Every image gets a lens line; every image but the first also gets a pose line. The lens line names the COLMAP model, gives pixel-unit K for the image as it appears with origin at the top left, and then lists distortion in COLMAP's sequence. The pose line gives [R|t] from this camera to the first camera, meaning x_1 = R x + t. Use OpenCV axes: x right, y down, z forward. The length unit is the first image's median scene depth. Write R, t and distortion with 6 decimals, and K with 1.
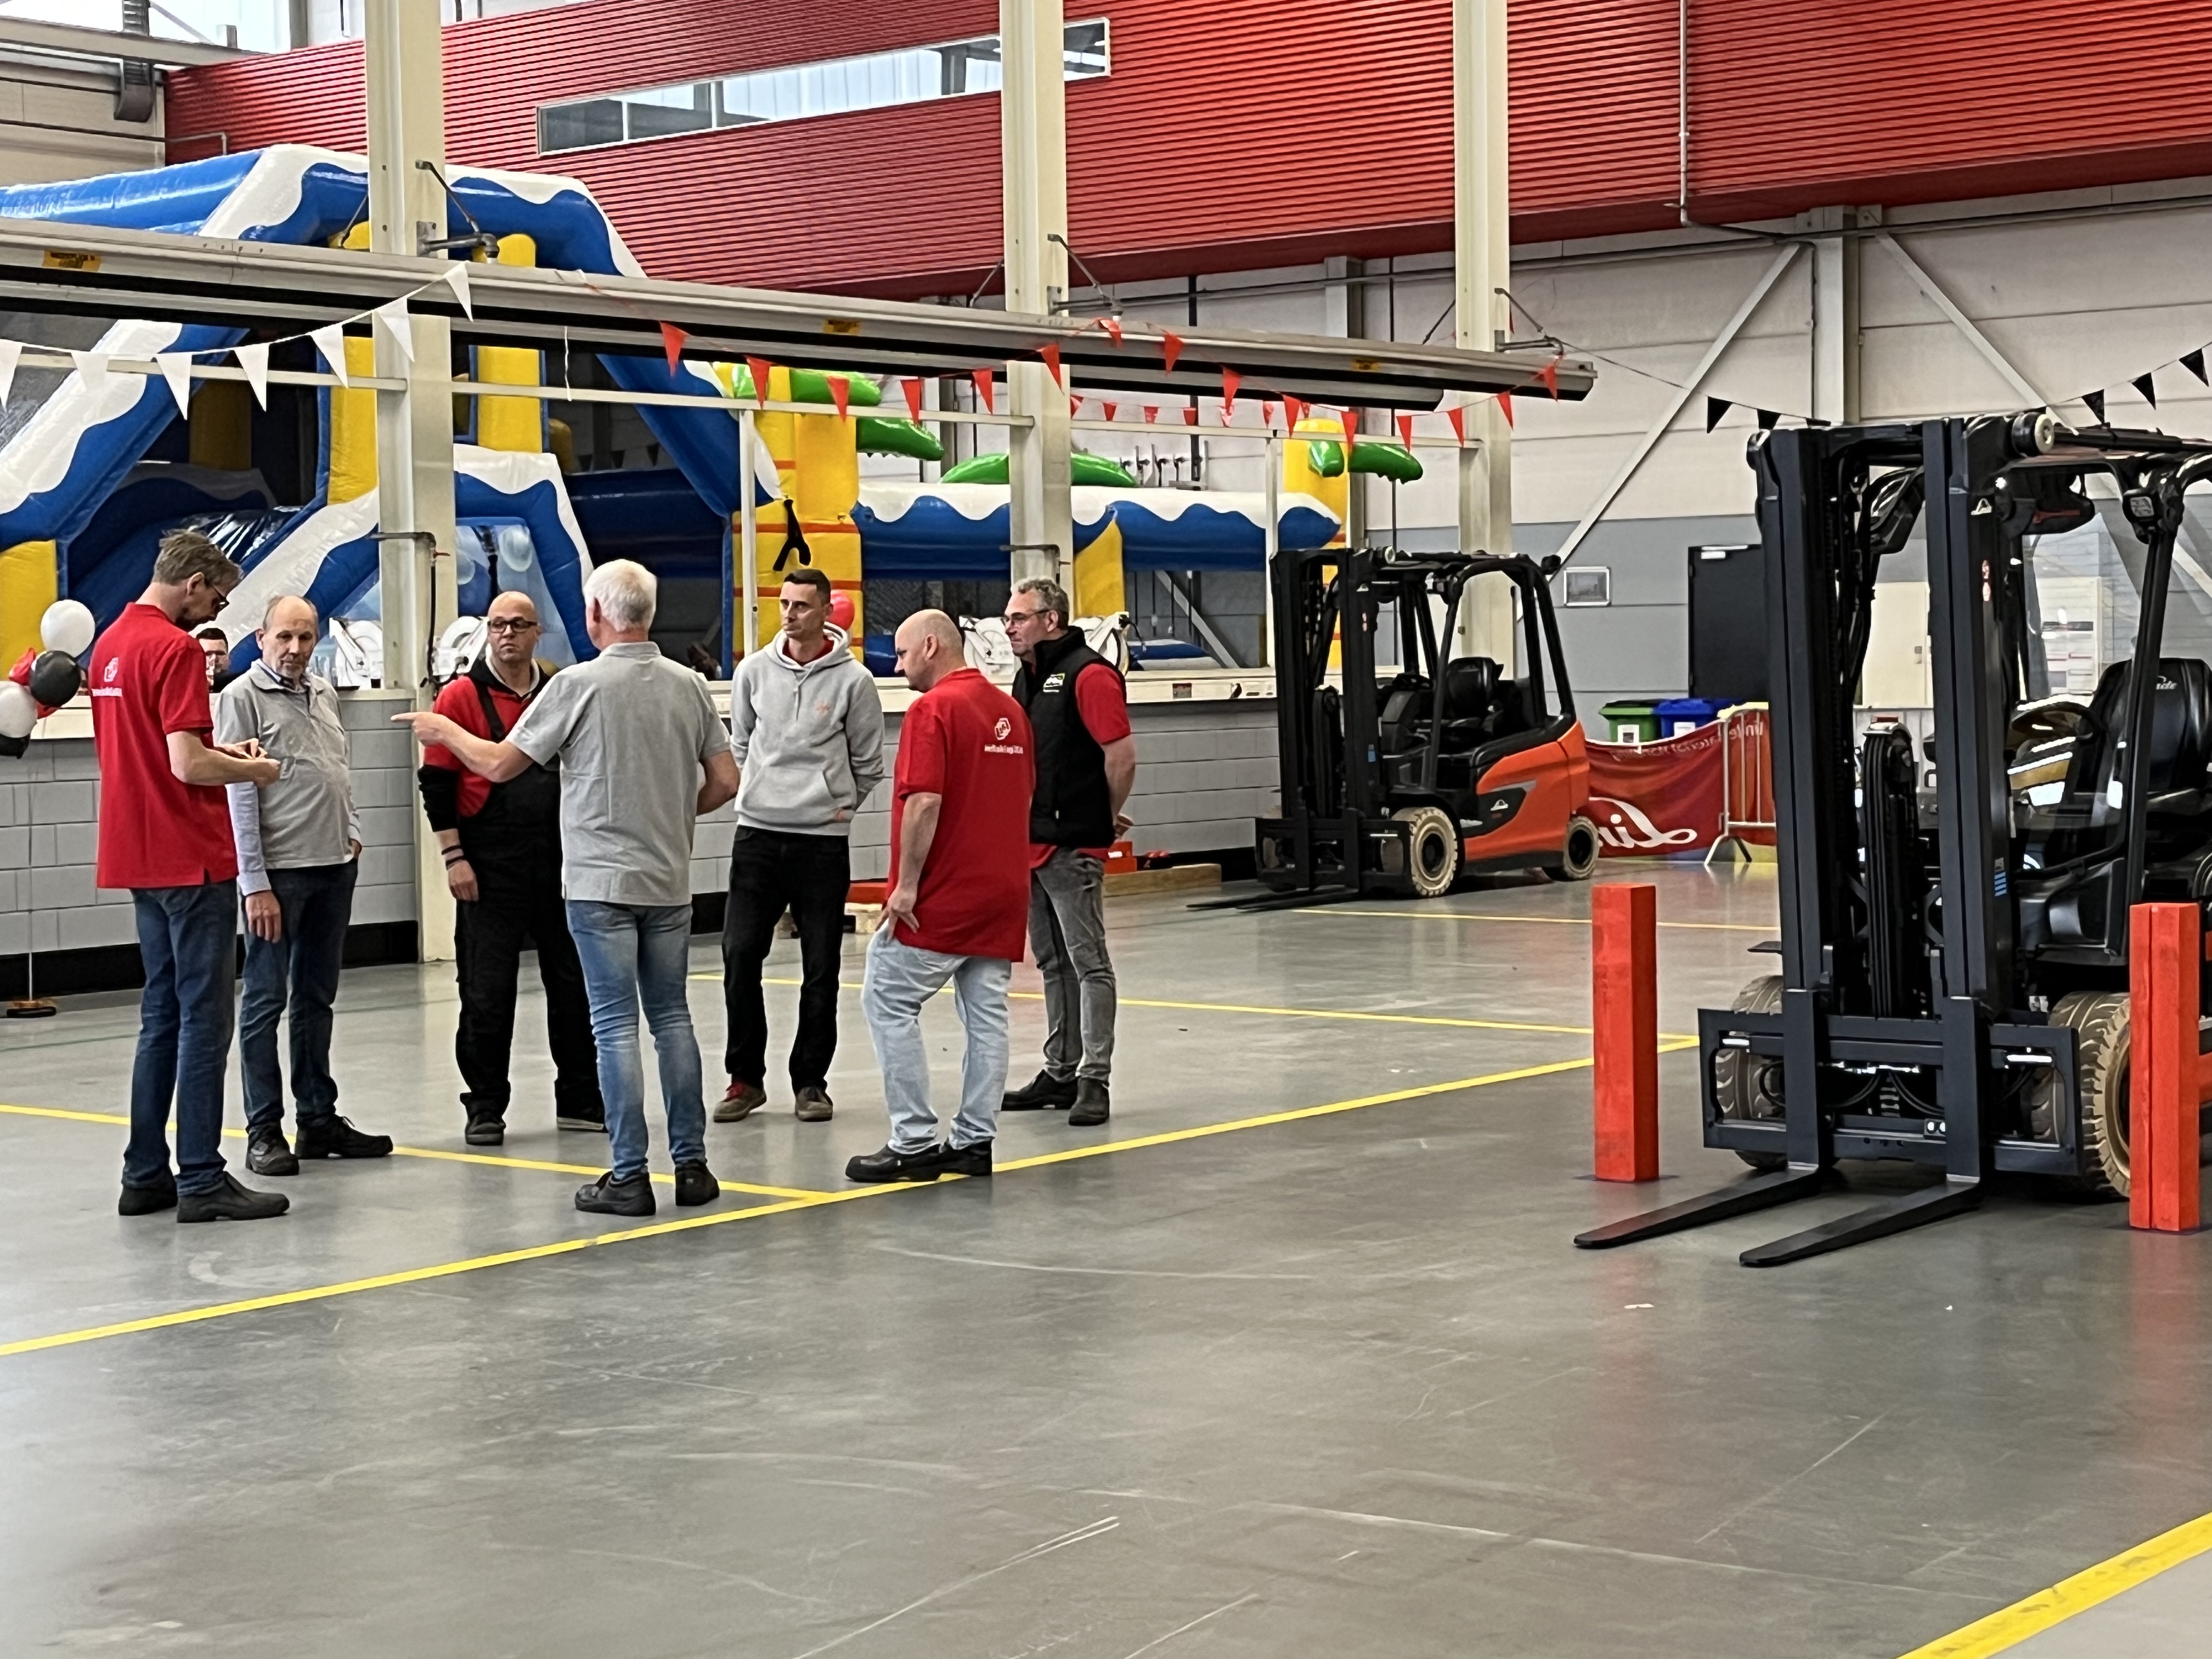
lens RADIAL K [[3698.3, 0, 1102.6], [0, 3698.3, 821.7], [0, 0, 1]] dist [-0.003356, 0.000000]
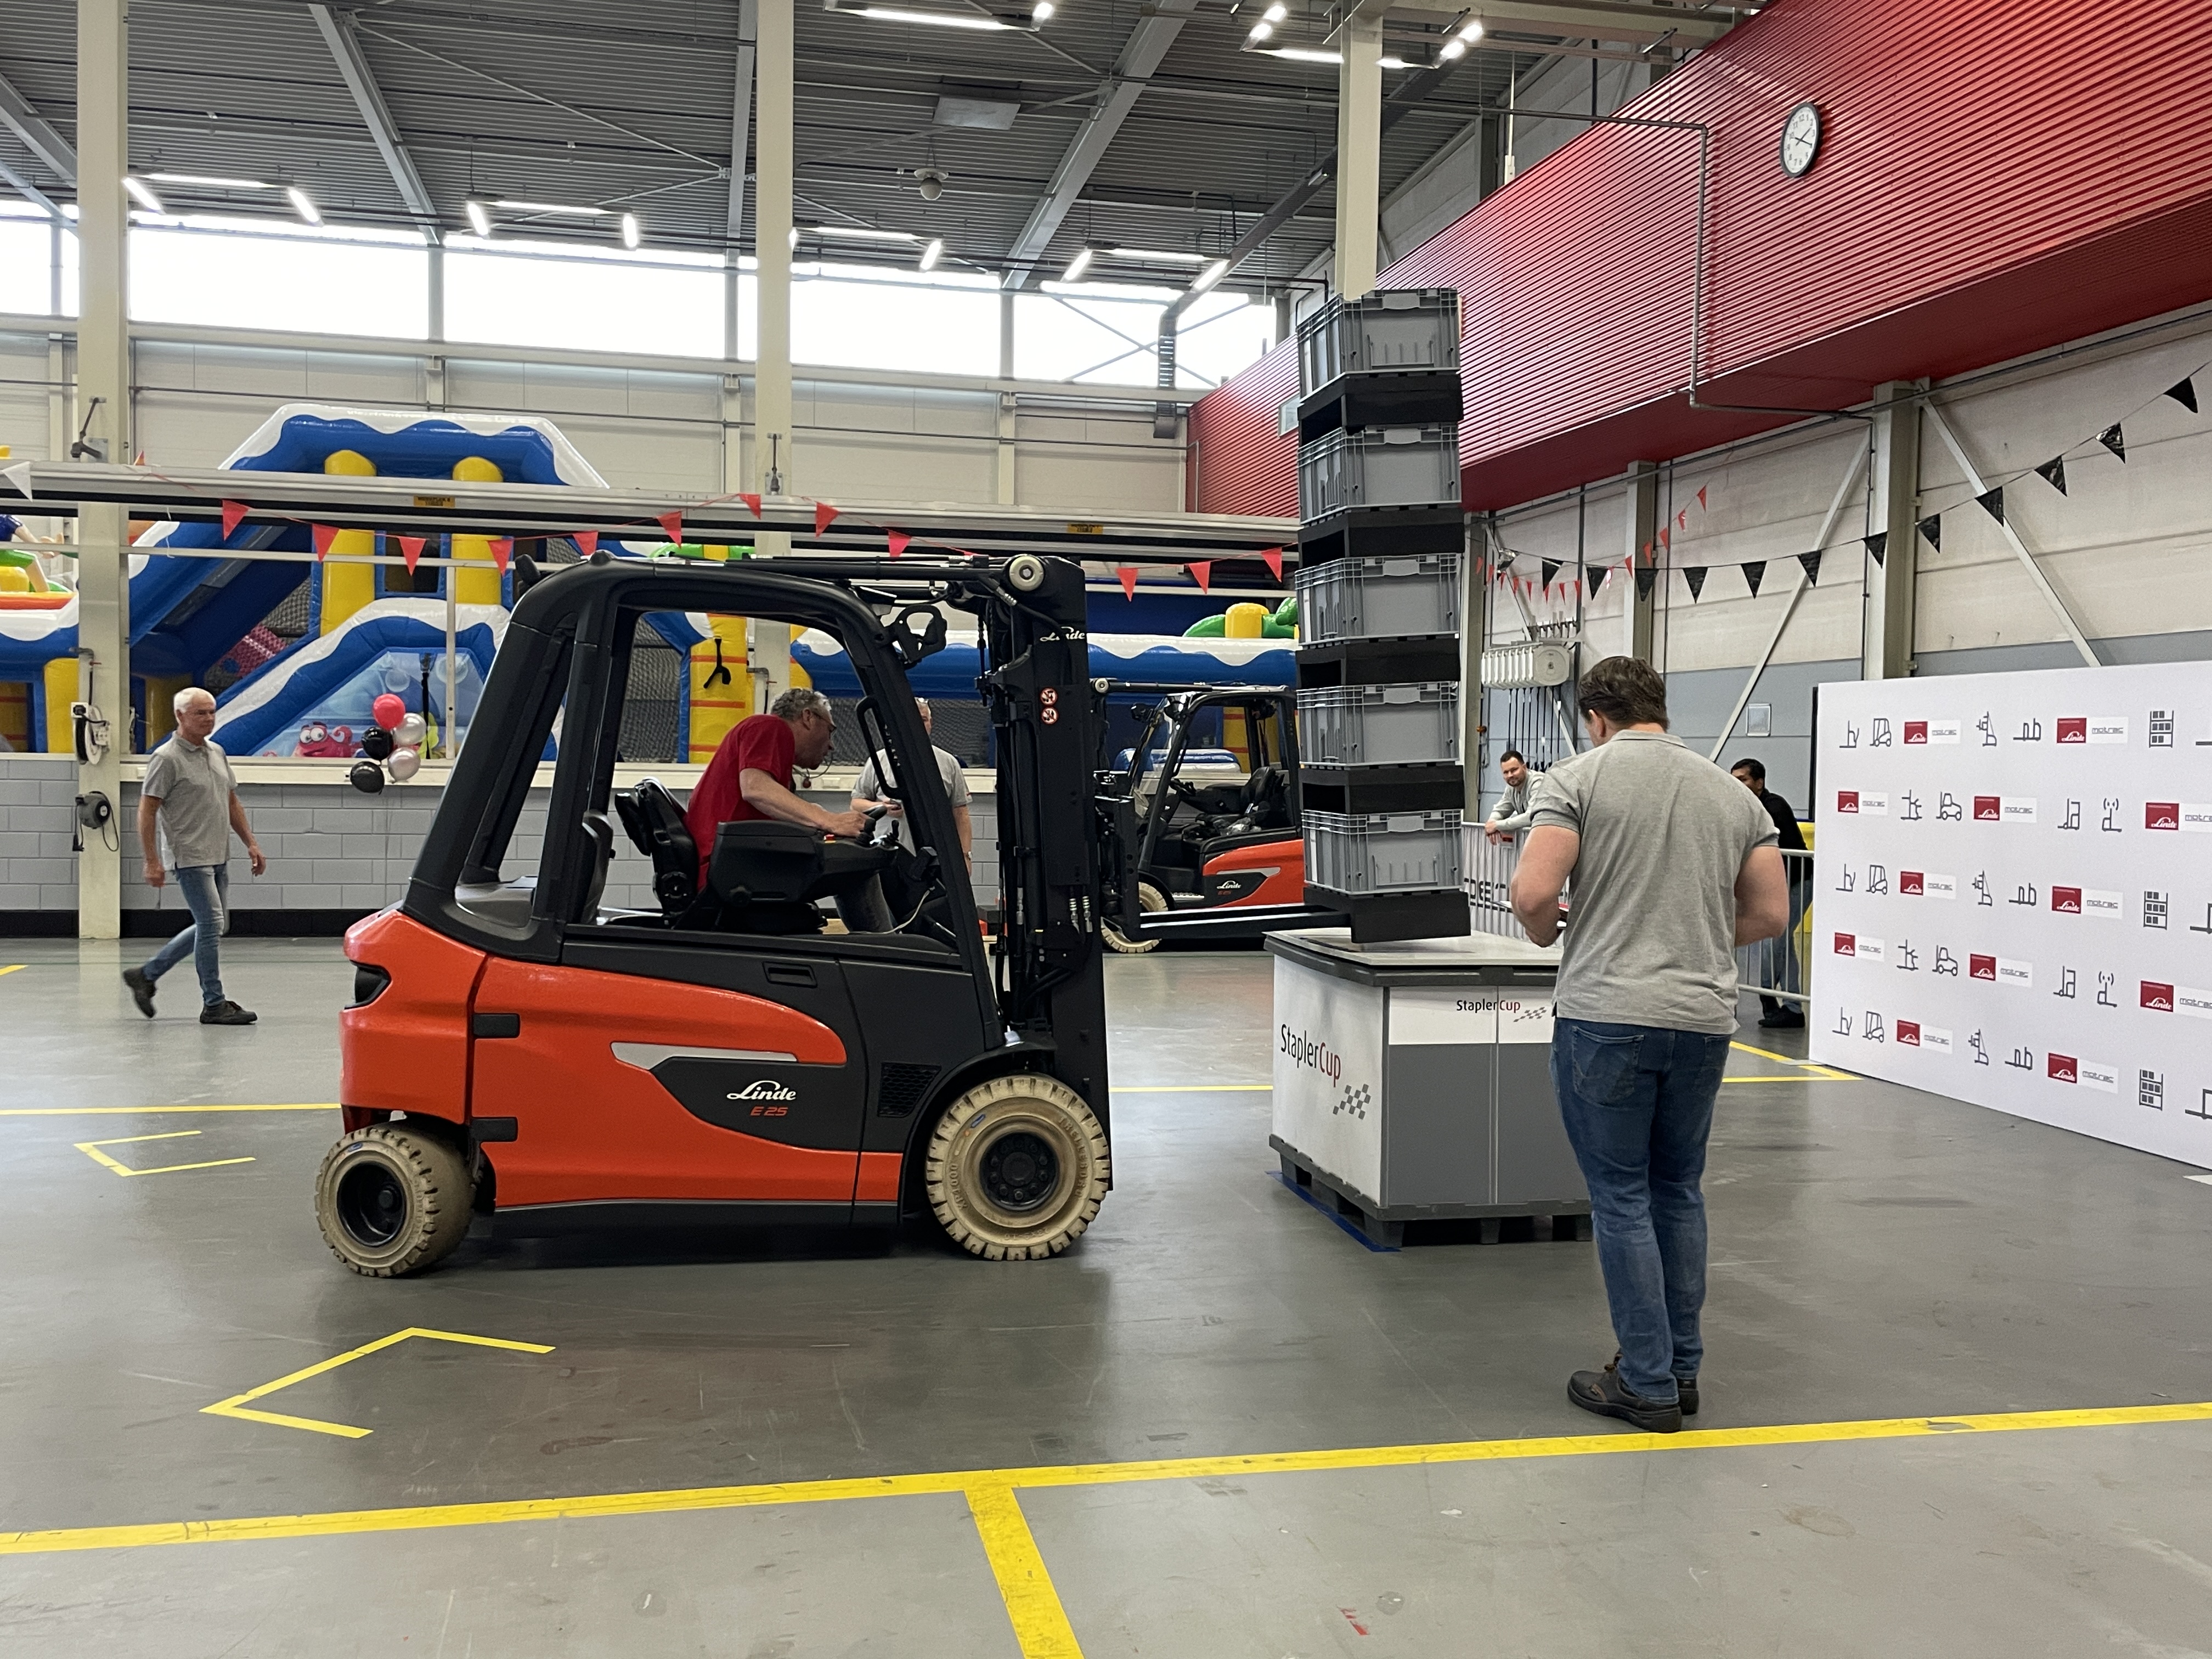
lens RADIAL K [[2017.8, 0, 1104.4], [0, 2017.8, 842.3], [0, 0, 1]] dist [0.030574, 0.005343]
pose [[0.795798, 0.048612, -0.603608, 0.531775], [-0.054960, 0.998457, 0.007951, -0.024534], [0.603063, 0.026847, 0.797242, 0.498042]]
